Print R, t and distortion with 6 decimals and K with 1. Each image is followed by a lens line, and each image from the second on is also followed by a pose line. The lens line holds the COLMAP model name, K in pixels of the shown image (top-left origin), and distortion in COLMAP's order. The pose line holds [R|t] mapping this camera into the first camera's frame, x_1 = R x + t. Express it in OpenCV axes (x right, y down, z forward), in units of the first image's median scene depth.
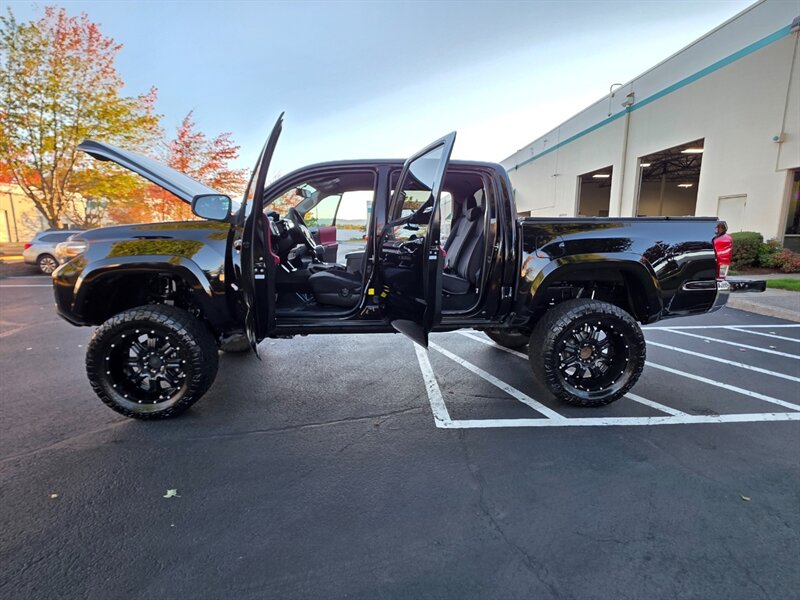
lens RADIAL K [[366.3, 0, 410.1], [0, 366.3, 302.4], [0, 0, 1]] dist [0.001176, 0.000026]
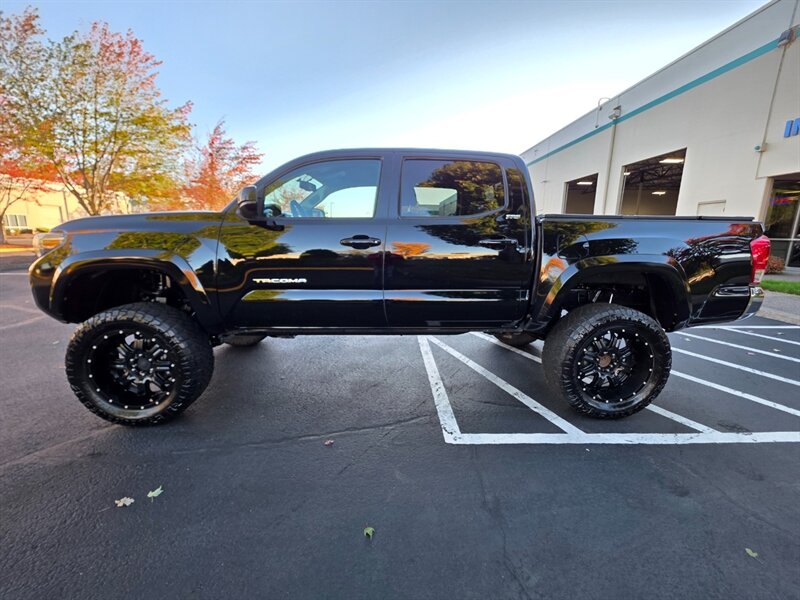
lens RADIAL K [[320.0, 0, 404.2], [0, 320.0, 299.9], [0, 0, 1]] dist [0.001983, 0.000007]
pose [[0.999553, 0.019964, -0.022261, -0.017749], [-0.019471, 0.999565, 0.022153, -0.027014], [0.022693, -0.021710, 0.999507, 0.178306]]
